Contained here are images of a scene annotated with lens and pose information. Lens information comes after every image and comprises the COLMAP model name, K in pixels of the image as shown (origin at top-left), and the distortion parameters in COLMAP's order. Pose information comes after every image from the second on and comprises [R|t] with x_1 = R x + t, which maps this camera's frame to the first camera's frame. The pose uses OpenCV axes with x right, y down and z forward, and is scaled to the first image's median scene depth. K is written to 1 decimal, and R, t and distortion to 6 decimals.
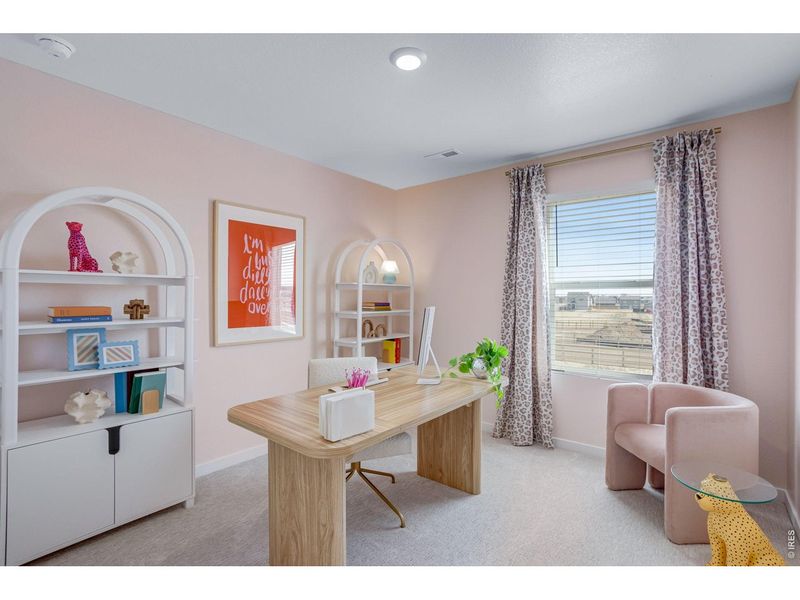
lens RADIAL K [[384.5, 0, 393.2], [0, 384.5, 297.1], [0, 0, 1]] dist [-0.034192, 0.000442]
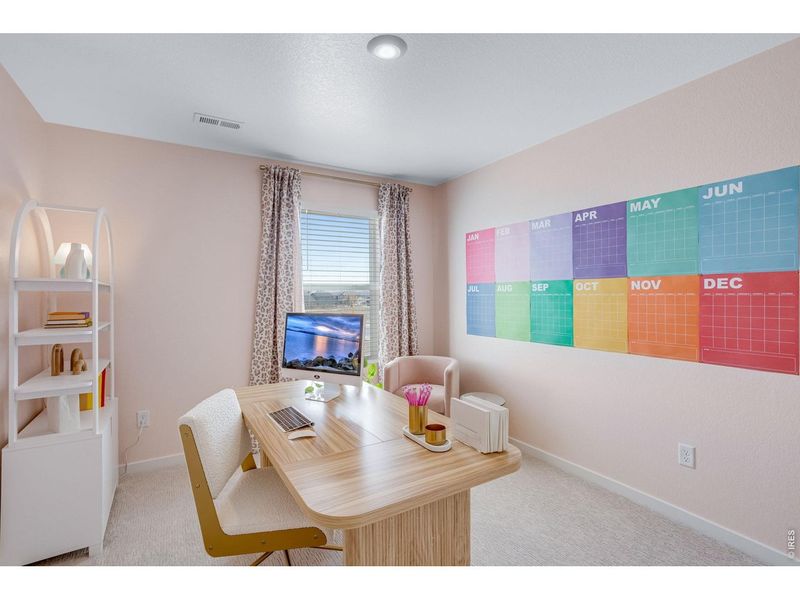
lens RADIAL K [[384.5, 0, 393.2], [0, 384.5, 297.1], [0, 0, 1]] dist [-0.034192, 0.000442]
pose [[0.326673, -0.010586, 0.945078, -0.535404], [0.007121, 0.999936, 0.008739, -0.012237], [-0.945111, 0.003875, 0.326728, 0.432225]]
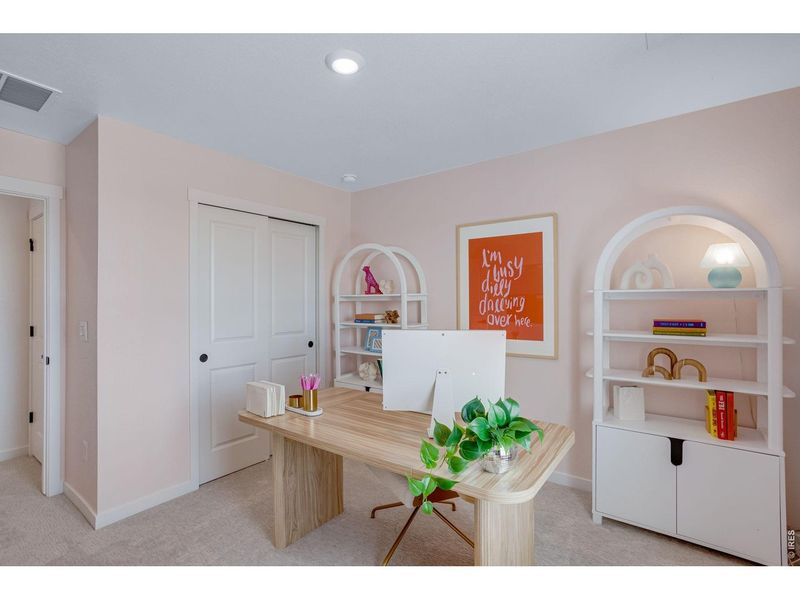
lens RADIAL K [[384.5, 0, 393.2], [0, 384.5, 297.1], [0, 0, 1]] dist [-0.034192, 0.000442]
pose [[0.053311, -0.015740, -0.998454, 0.640079], [0.001915, 0.999876, -0.015660, -0.016368], [0.998576, -0.001077, 0.053334, 0.677808]]
